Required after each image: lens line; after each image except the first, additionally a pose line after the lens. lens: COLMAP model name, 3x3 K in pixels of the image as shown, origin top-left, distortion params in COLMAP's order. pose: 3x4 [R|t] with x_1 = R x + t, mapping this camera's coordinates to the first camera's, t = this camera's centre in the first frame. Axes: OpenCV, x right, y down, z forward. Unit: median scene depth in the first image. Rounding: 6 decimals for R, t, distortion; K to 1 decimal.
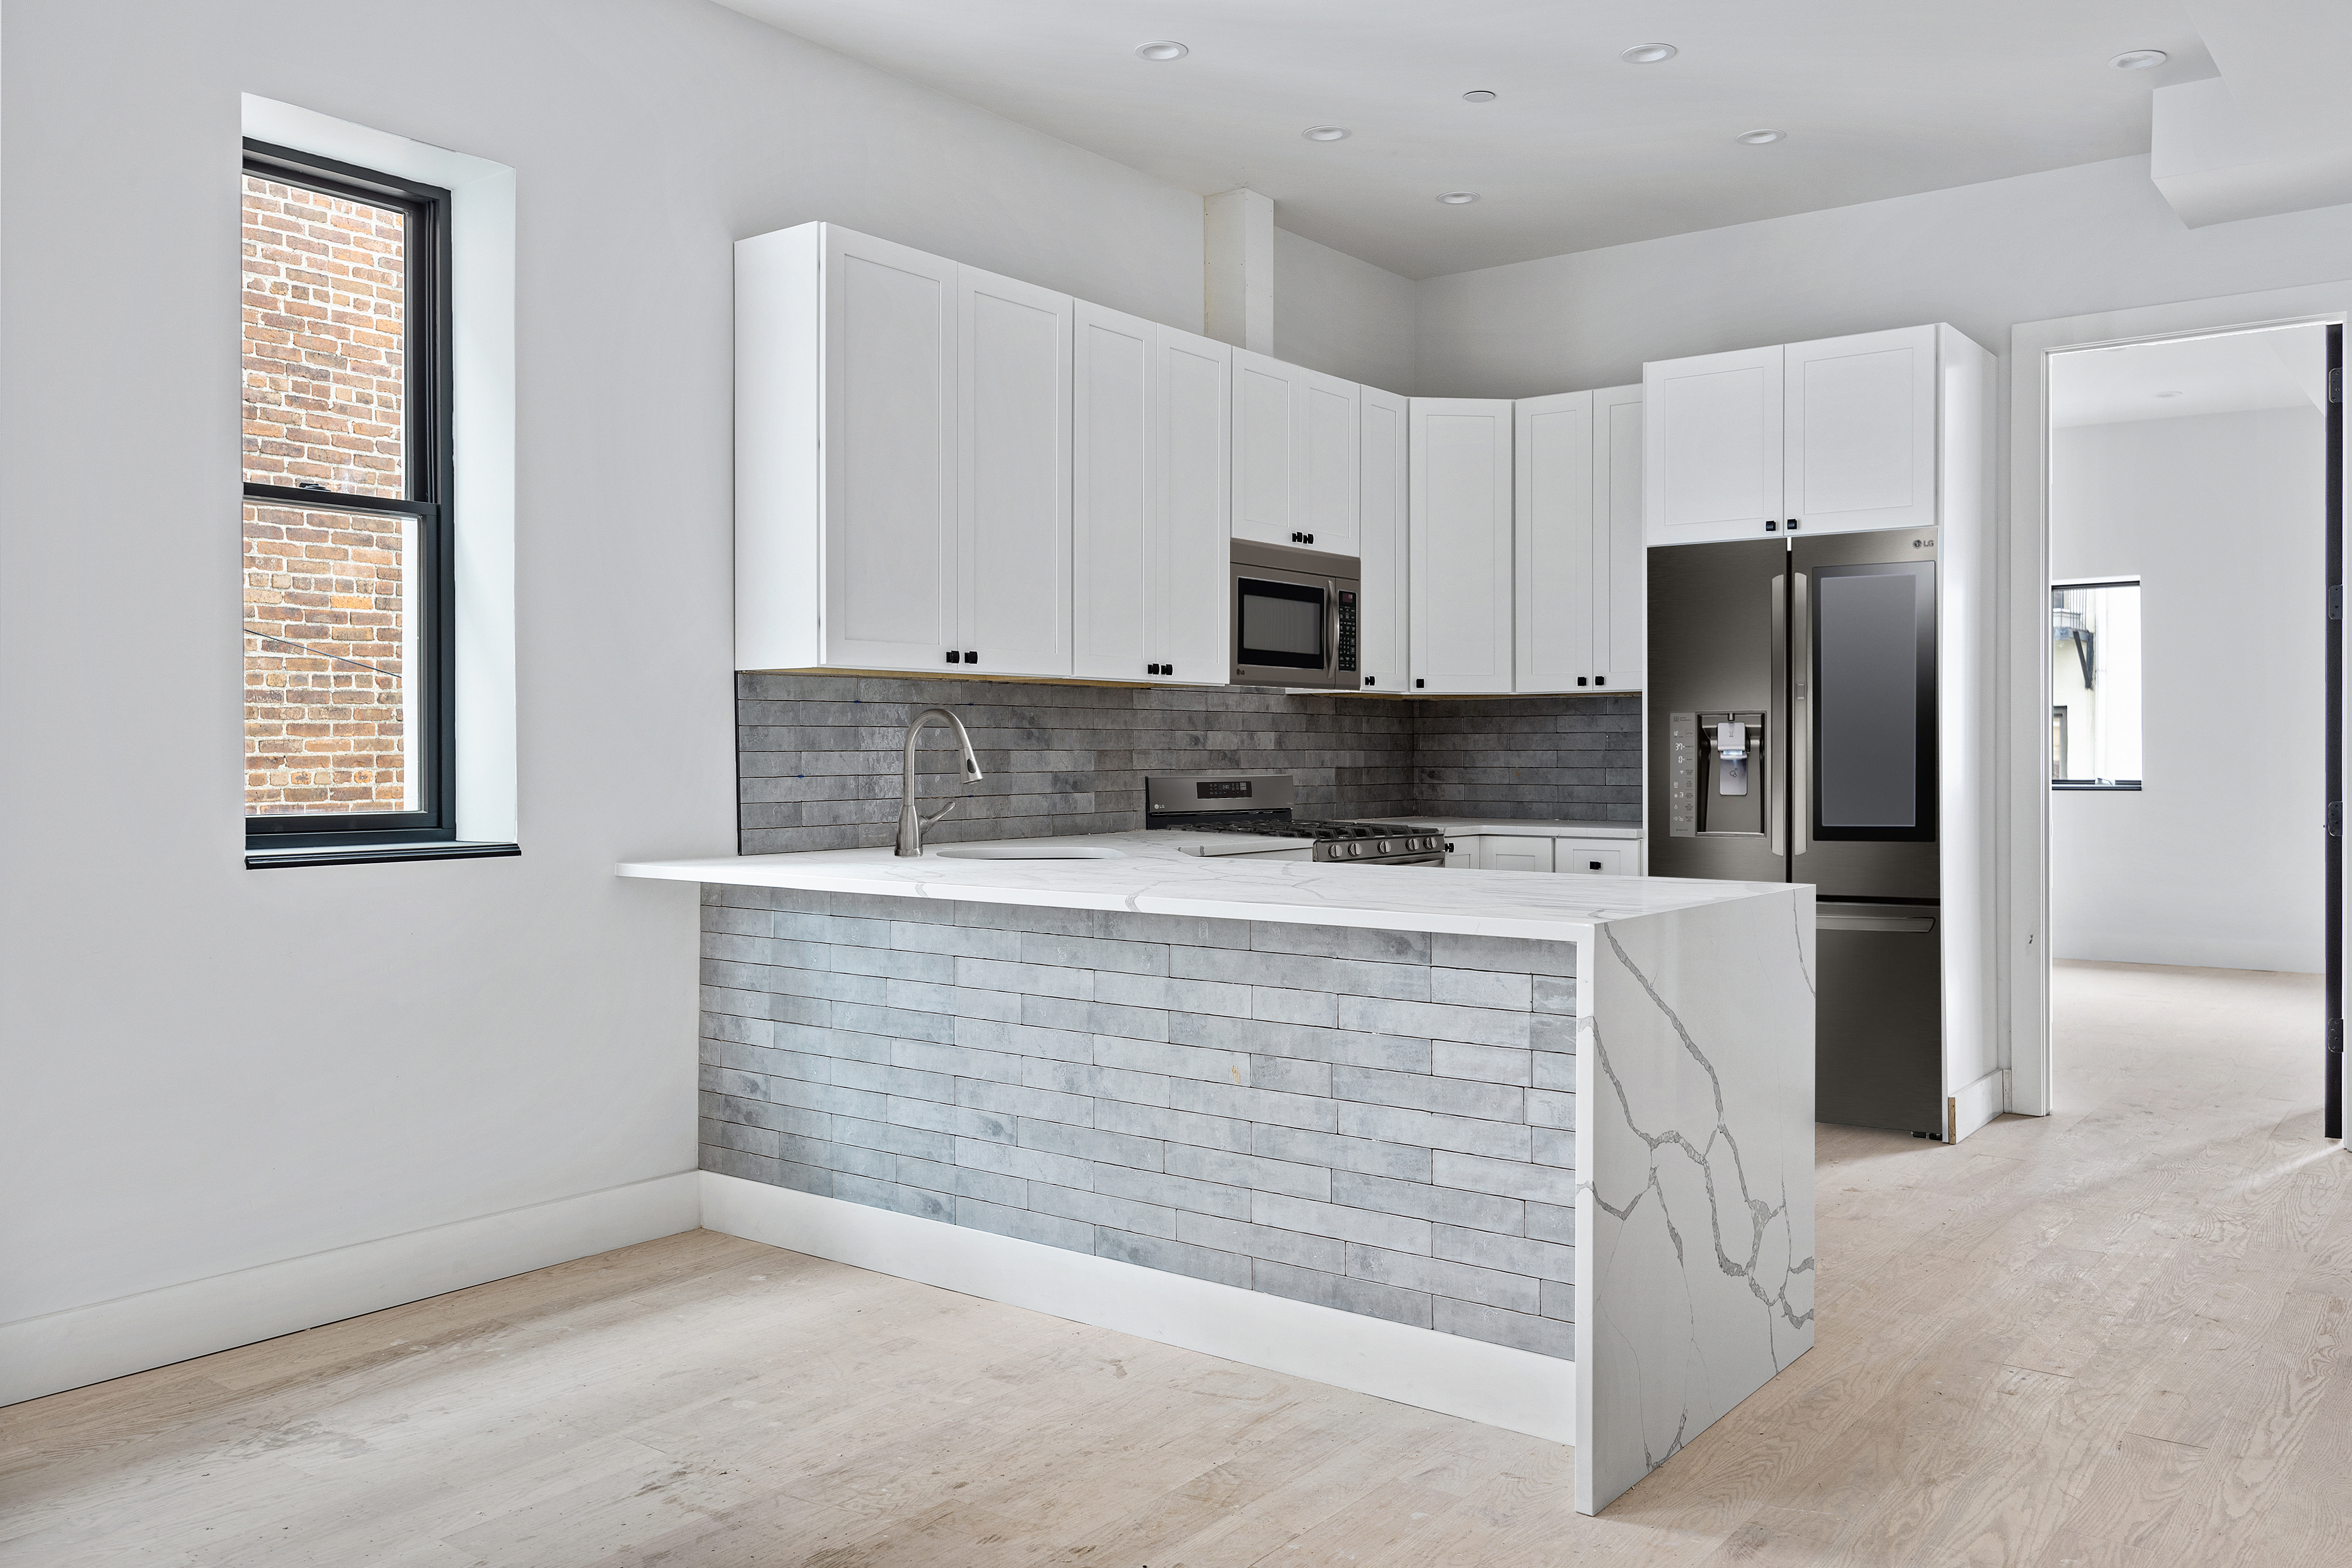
lens RADIAL K [[1813.6, 0, 1172.8], [0, 1813.6, 788.2], [0, 0, 1]] dist [-0.103863, 0.001781]
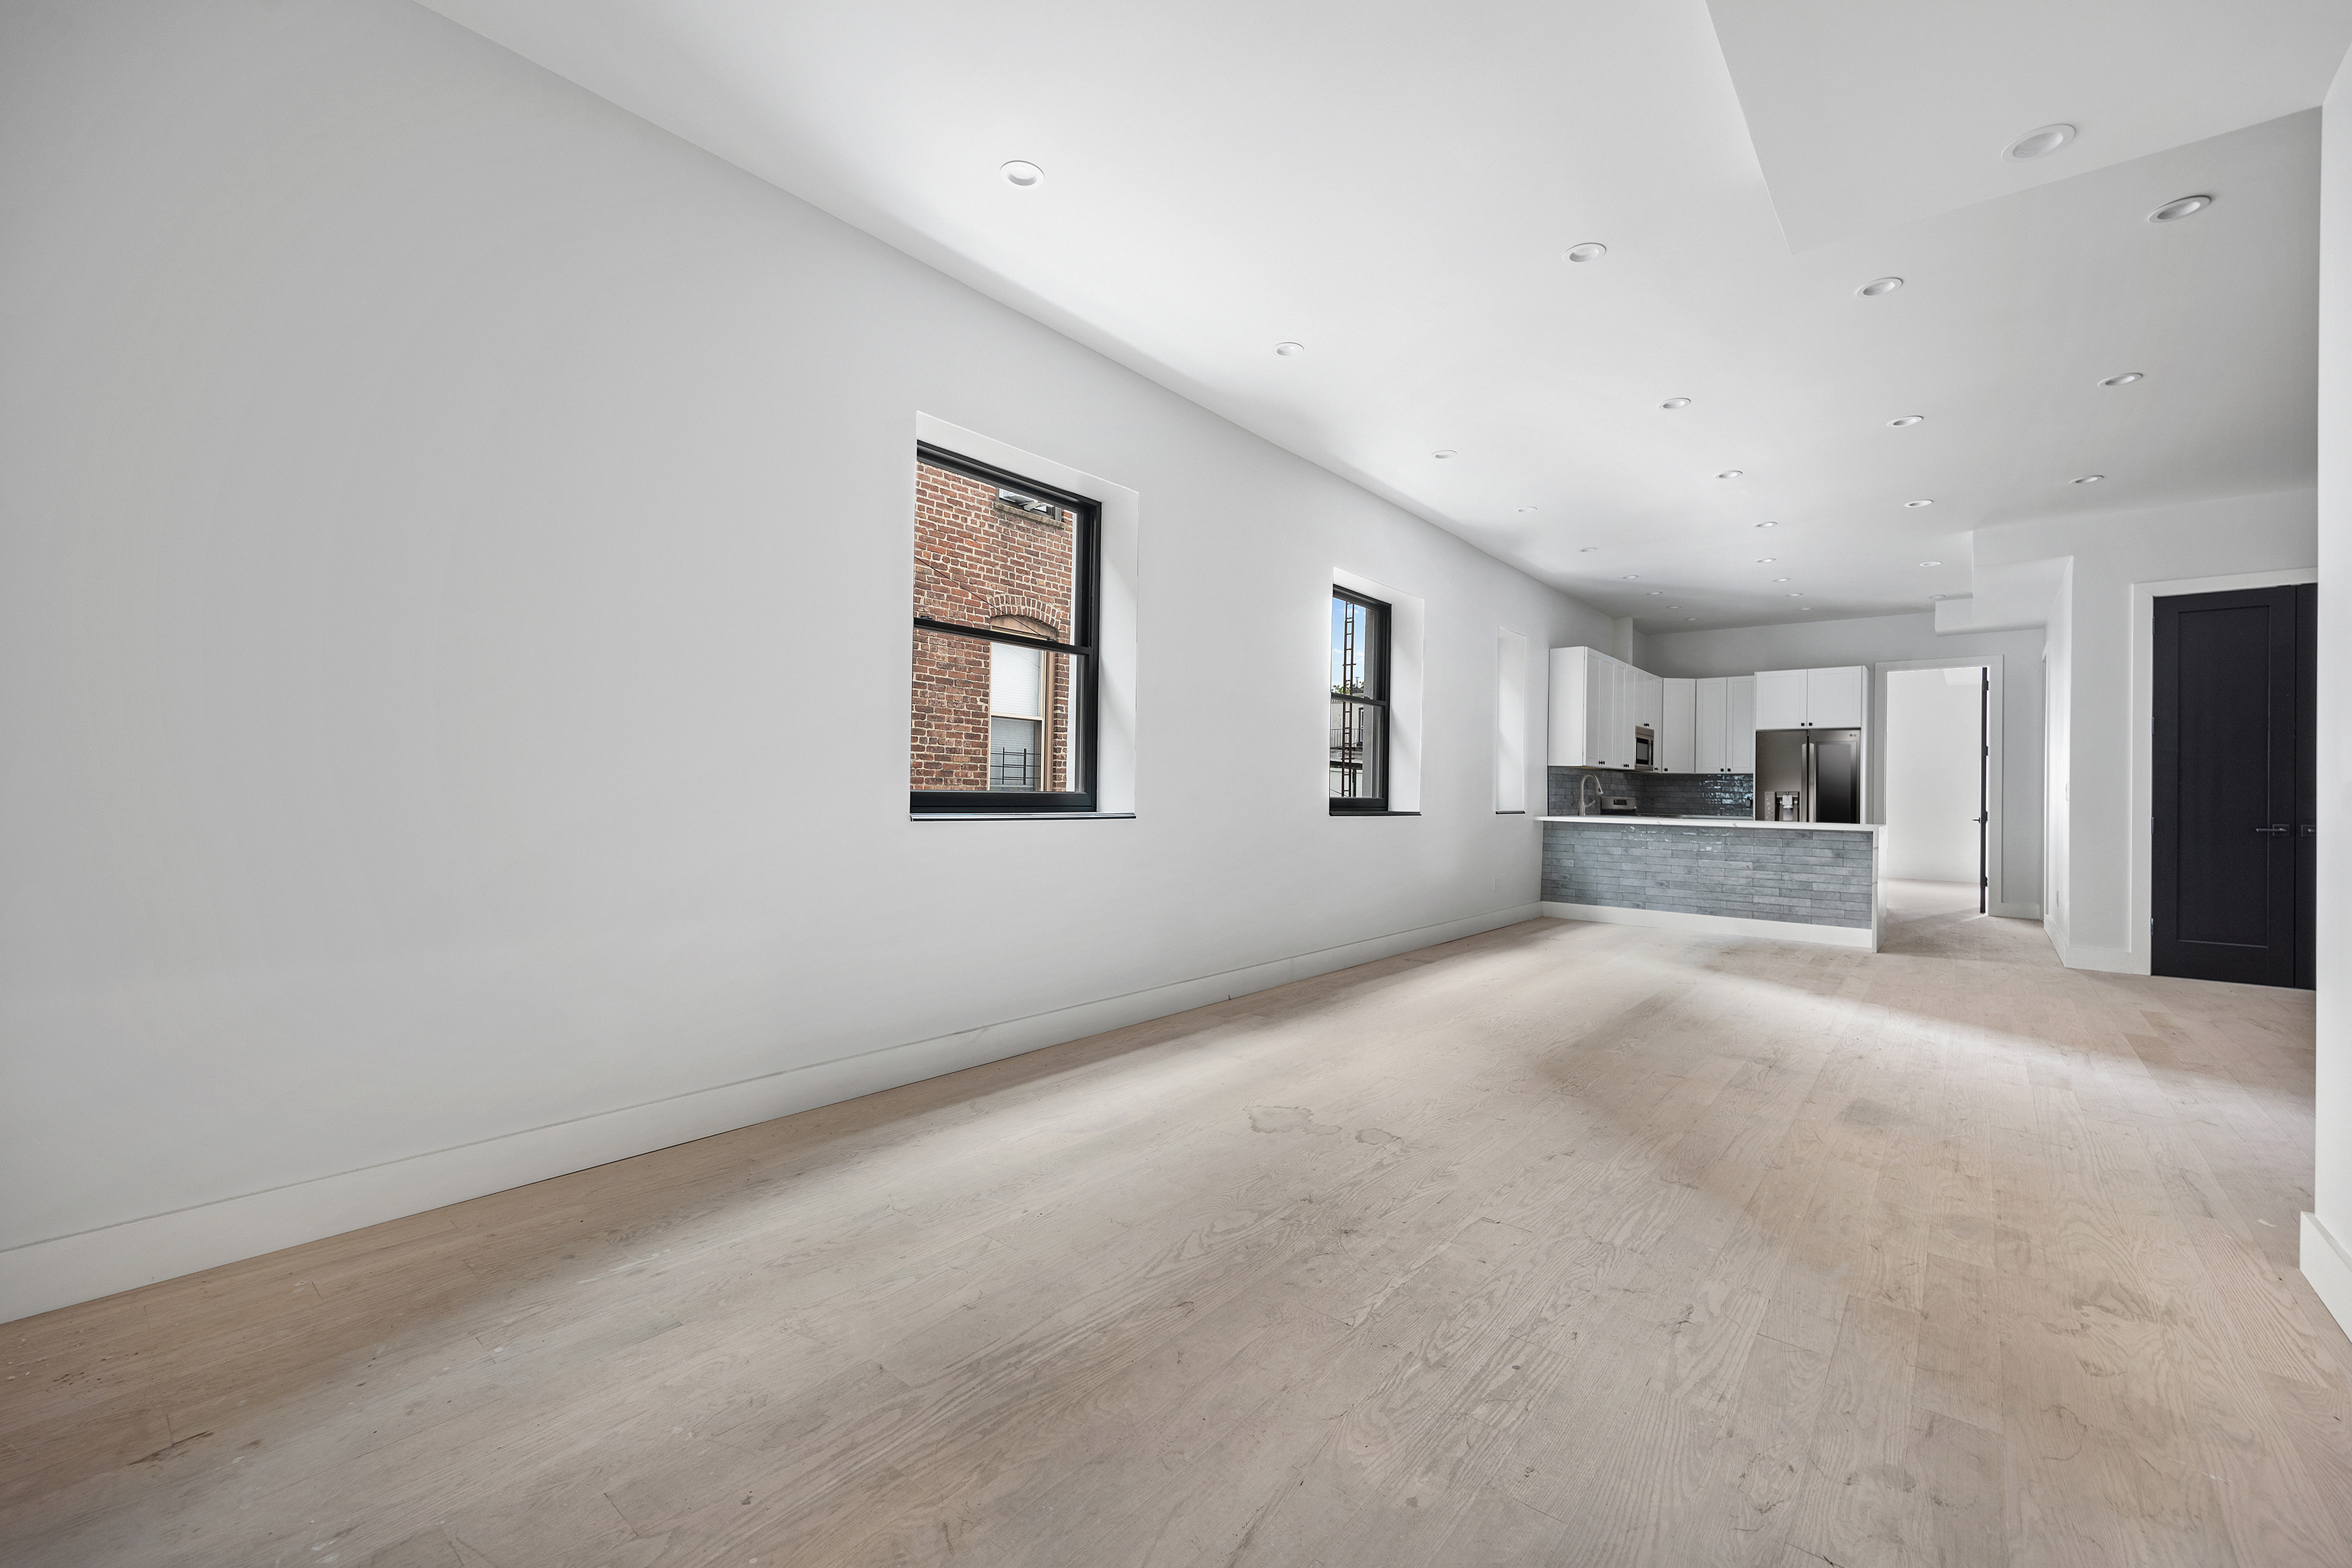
lens RADIAL K [[959.5, 0, 1188.3], [0, 959.5, 780.0], [0, 0, 1]] dist [-0.002236, -0.000001]
pose [[0.999690, 0.023525, -0.008100, -1.008783], [-0.023644, 0.999608, -0.014978, 0.012587], [0.007744, 0.015165, 0.999855, -1.014451]]
